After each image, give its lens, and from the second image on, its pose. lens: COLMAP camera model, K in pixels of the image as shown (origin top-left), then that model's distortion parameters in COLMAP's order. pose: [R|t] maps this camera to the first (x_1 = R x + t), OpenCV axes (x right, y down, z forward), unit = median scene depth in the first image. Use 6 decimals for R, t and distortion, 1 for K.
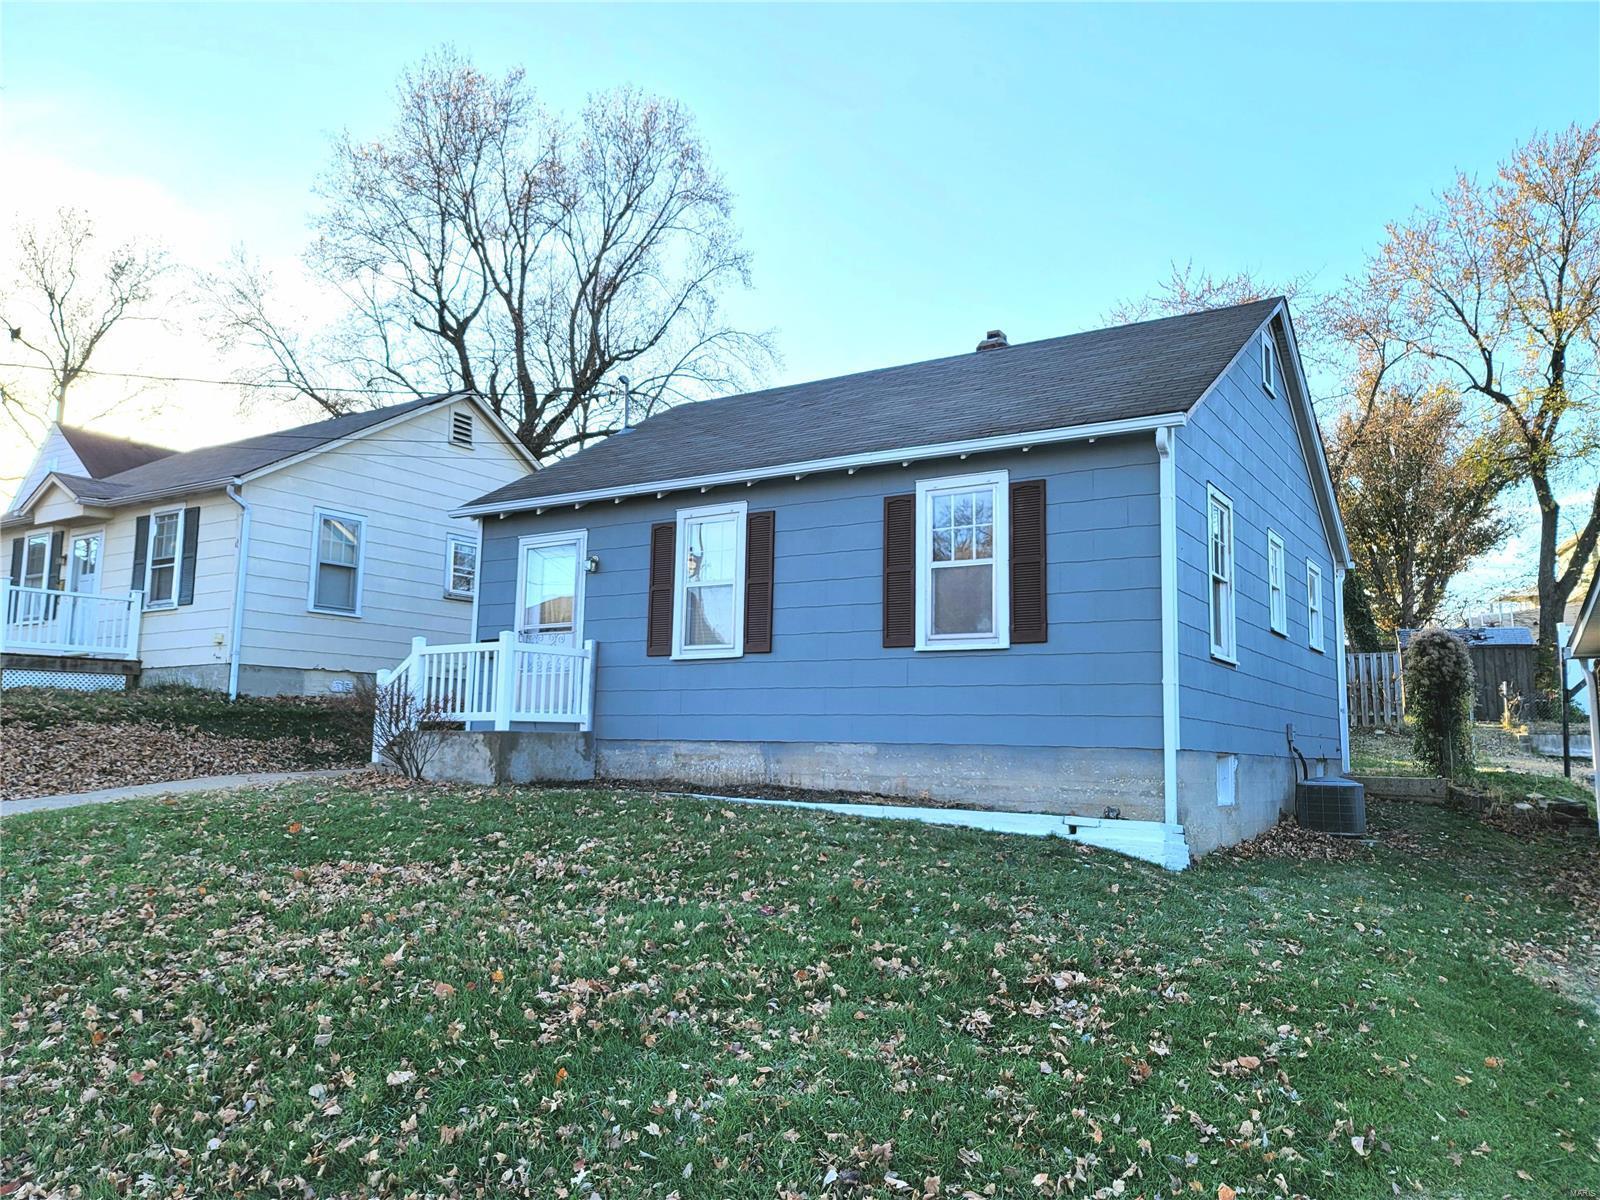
lens RADIAL K [[1188.6, 0, 800.0], [0, 1188.6, 600.0], [0, 0, 1]] dist [0.074543, -0.003714]
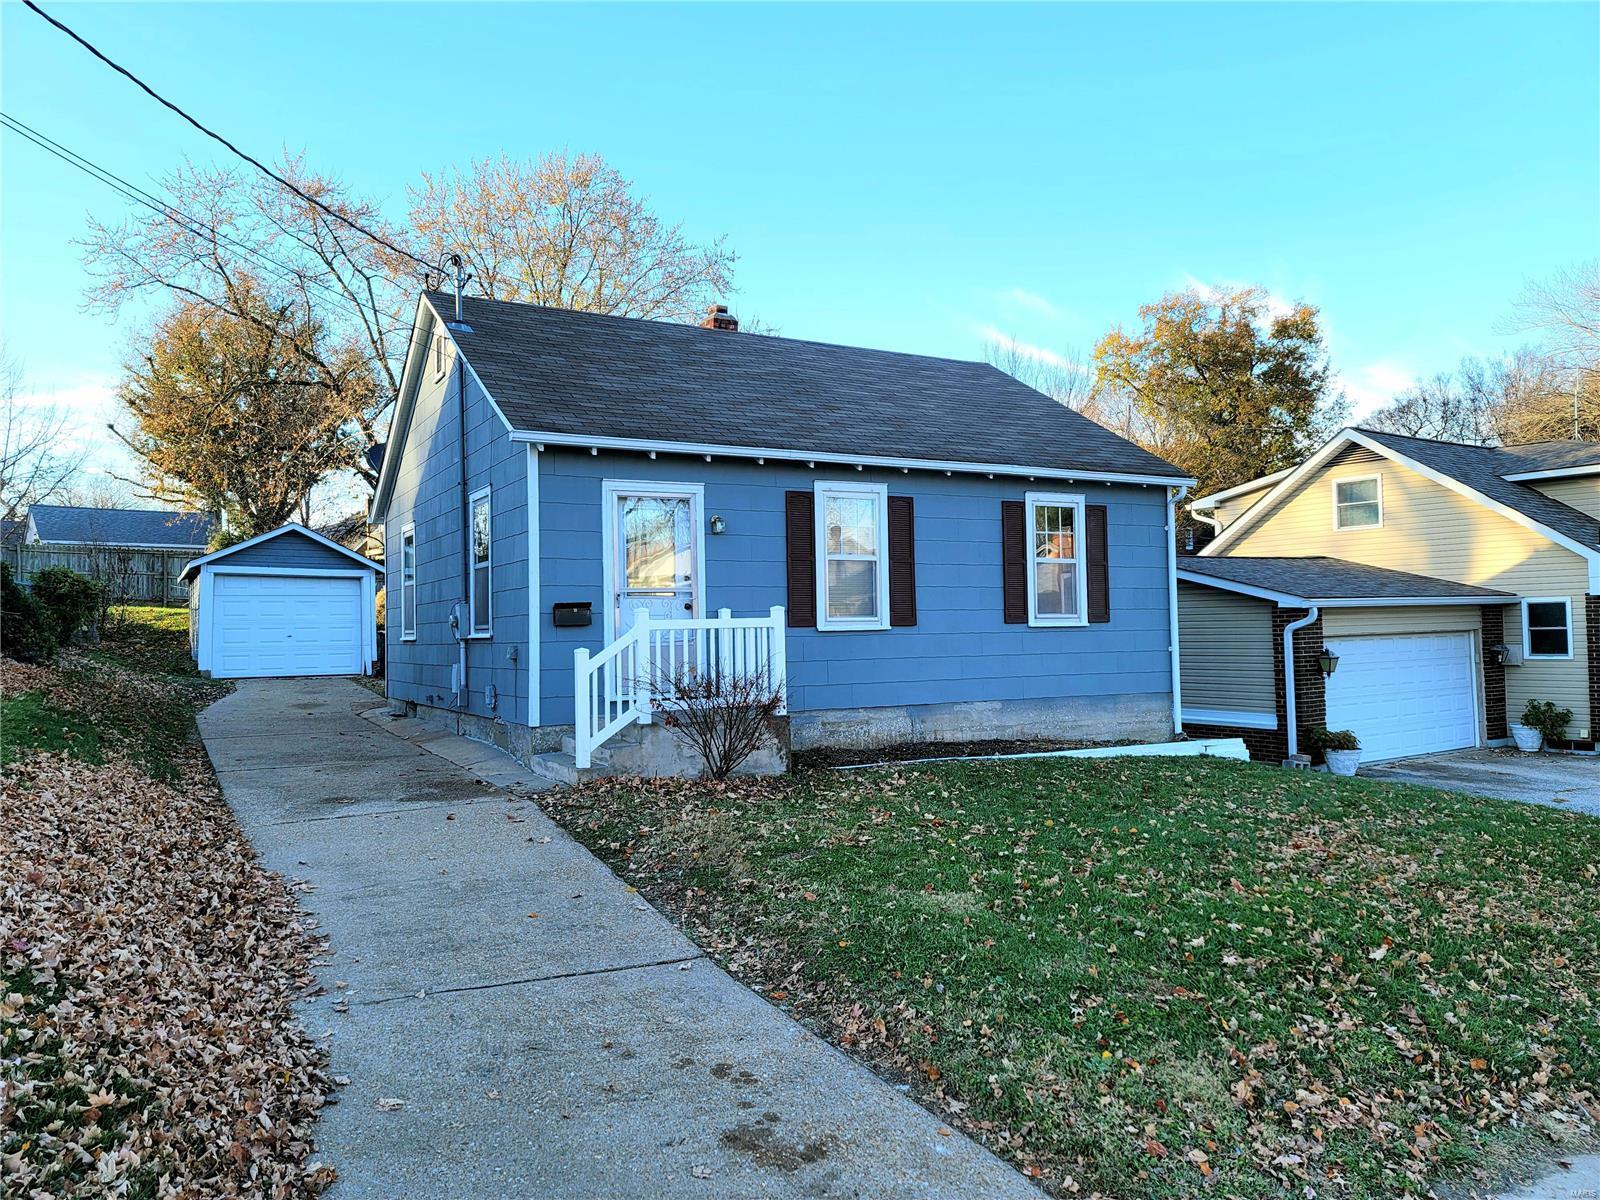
lens RADIAL K [[1188.6, 0, 800.0], [0, 1188.6, 600.0], [0, 0, 1]] dist [0.074543, -0.003714]
pose [[0.462216, -0.000888, 0.886767, -1.059886], [-0.082321, 0.995638, 0.043906, -0.019841], [-0.882938, -0.093293, 0.460127, 0.578161]]
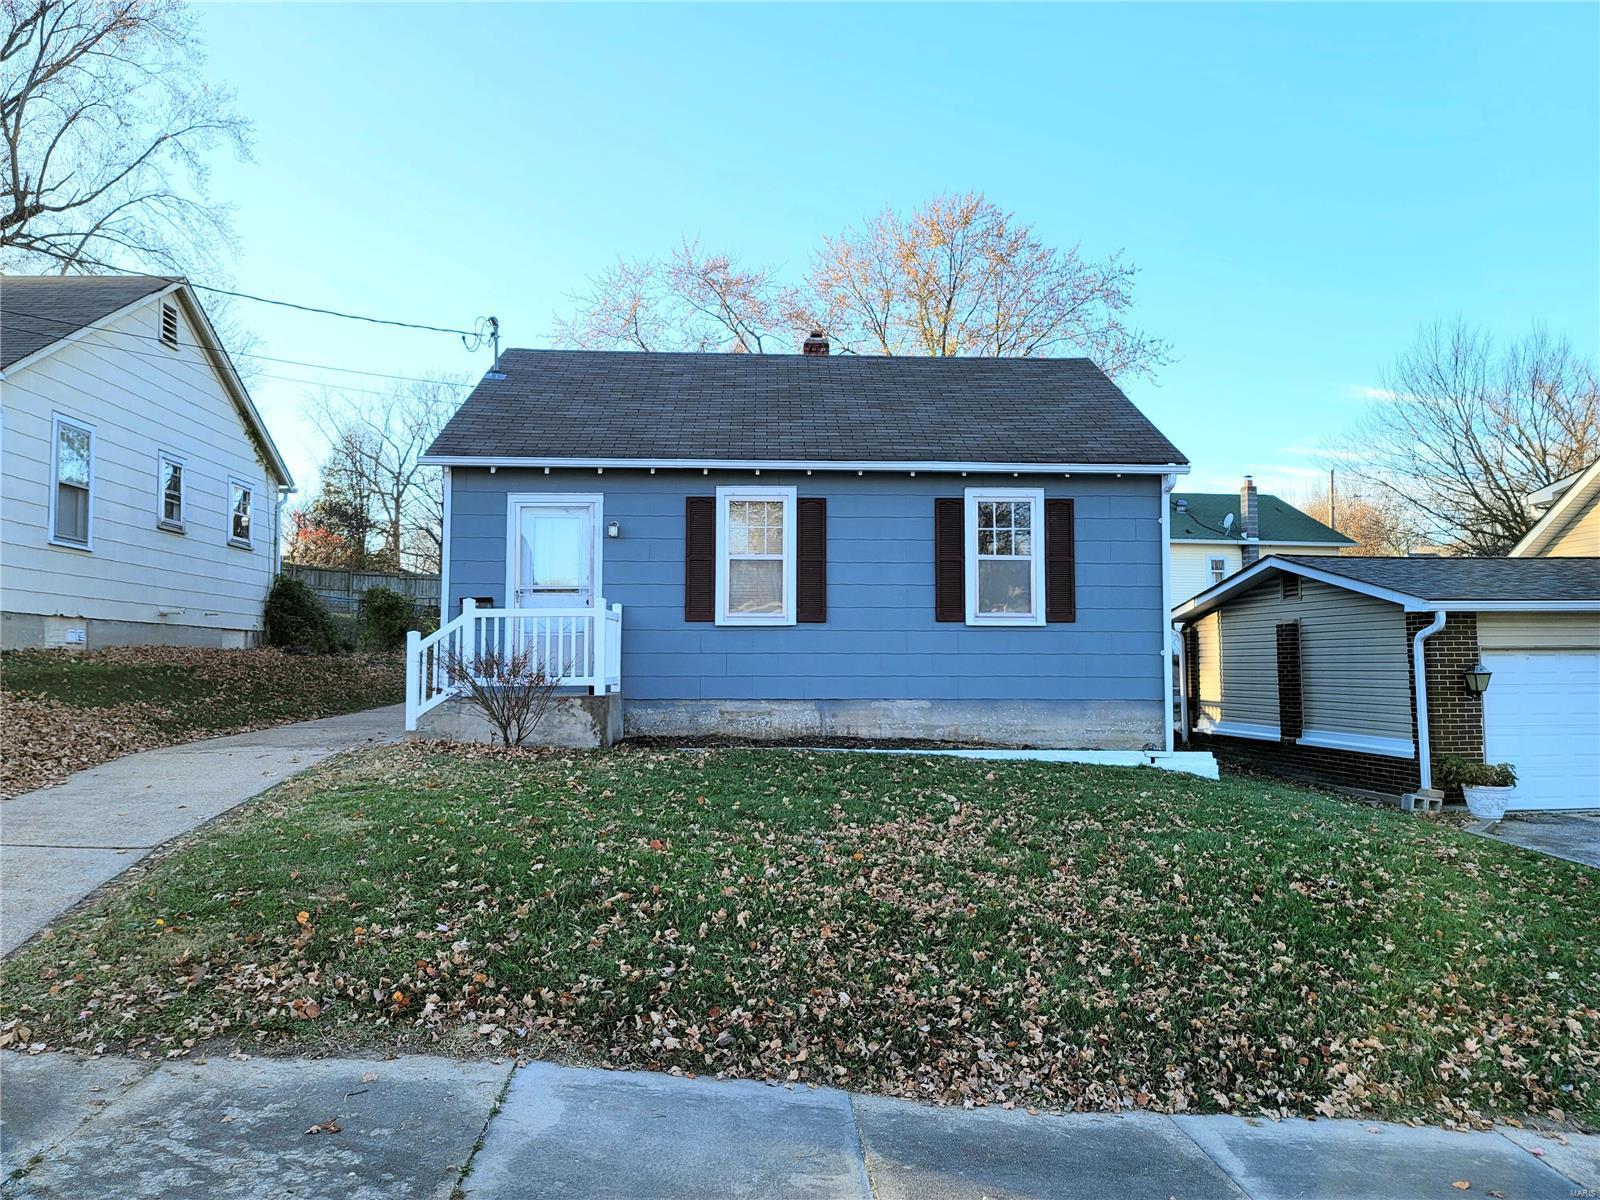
lens RADIAL K [[1188.6, 0, 800.0], [0, 1188.6, 600.0], [0, 0, 1]] dist [0.074543, -0.003714]
pose [[0.815171, 0.018441, 0.578926, -0.707442], [-0.057520, 0.997130, 0.049231, -0.032340], [-0.576357, -0.073432, 0.813892, 0.076755]]
